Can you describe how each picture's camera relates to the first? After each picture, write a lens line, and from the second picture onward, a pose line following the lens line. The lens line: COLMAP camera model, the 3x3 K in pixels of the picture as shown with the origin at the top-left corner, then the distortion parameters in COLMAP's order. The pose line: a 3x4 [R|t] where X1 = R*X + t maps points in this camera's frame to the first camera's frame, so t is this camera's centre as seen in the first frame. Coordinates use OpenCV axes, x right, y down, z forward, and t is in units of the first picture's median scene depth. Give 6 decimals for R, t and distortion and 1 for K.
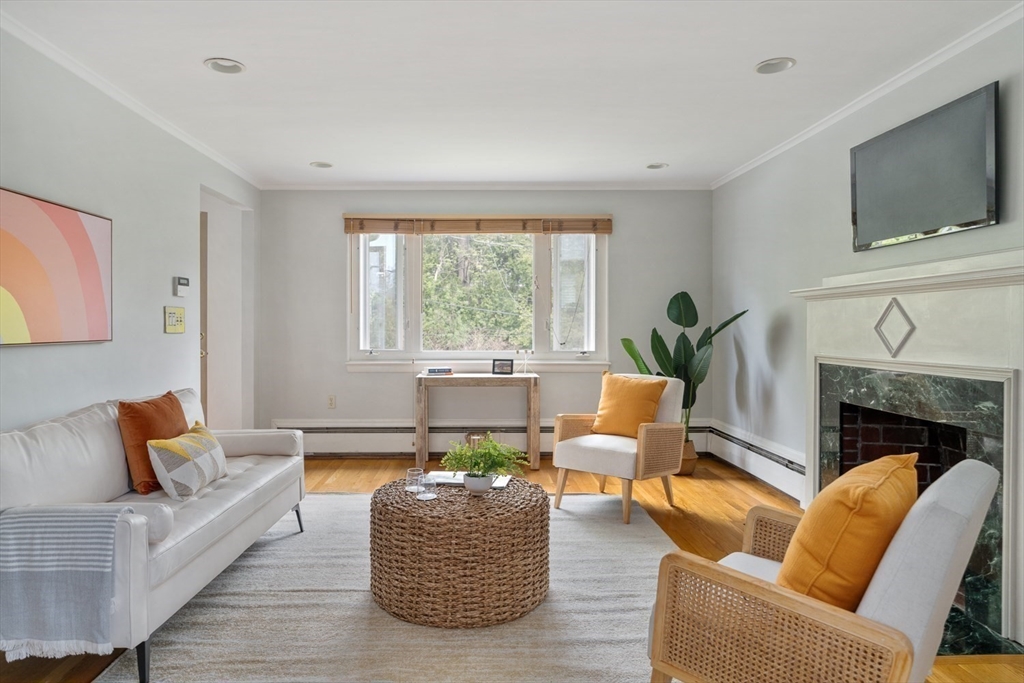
lens RADIAL K [[604.7, 0, 528.9], [0, 604.7, 338.9], [0, 0, 1]] dist [0.000371, 0.000381]
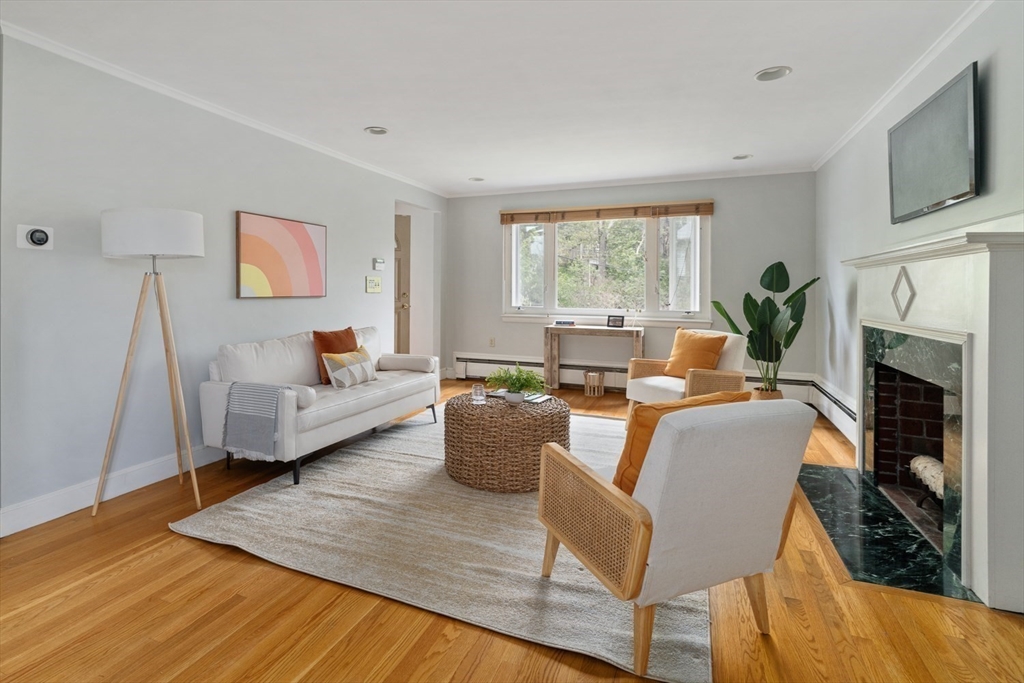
lens RADIAL K [[493.1, 0, 553.5], [0, 493.1, 298.2], [0, 0, 1]] dist [-0.001773, 0.000045]
pose [[0.932579, 0.012908, -0.360734, 0.361068], [-0.015157, 0.999879, -0.003406, 0.002569], [0.360647, 0.008644, 0.932662, -0.062881]]
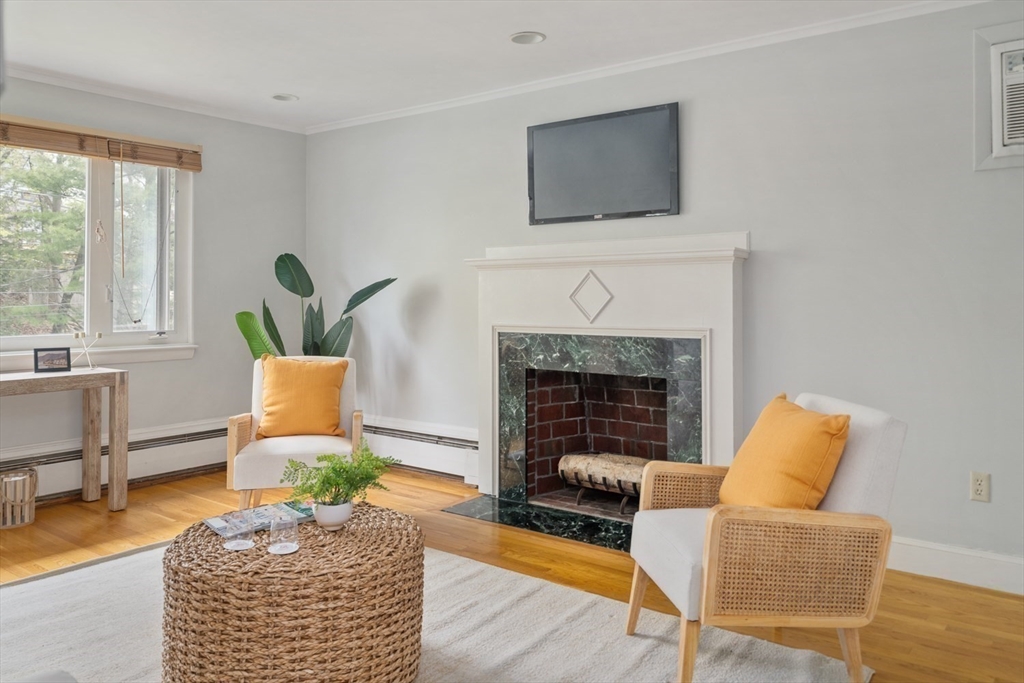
lens RADIAL K [[729.6, 0, 515.7], [0, 729.6, 286.1], [0, 0, 1]] dist [0.000800, -0.000148]
pose [[0.660680, 0.008875, 0.750615, -0.502499], [0.017136, 0.999491, -0.026901, -0.003980], [-0.750472, 0.030636, 0.660192, 0.213415]]
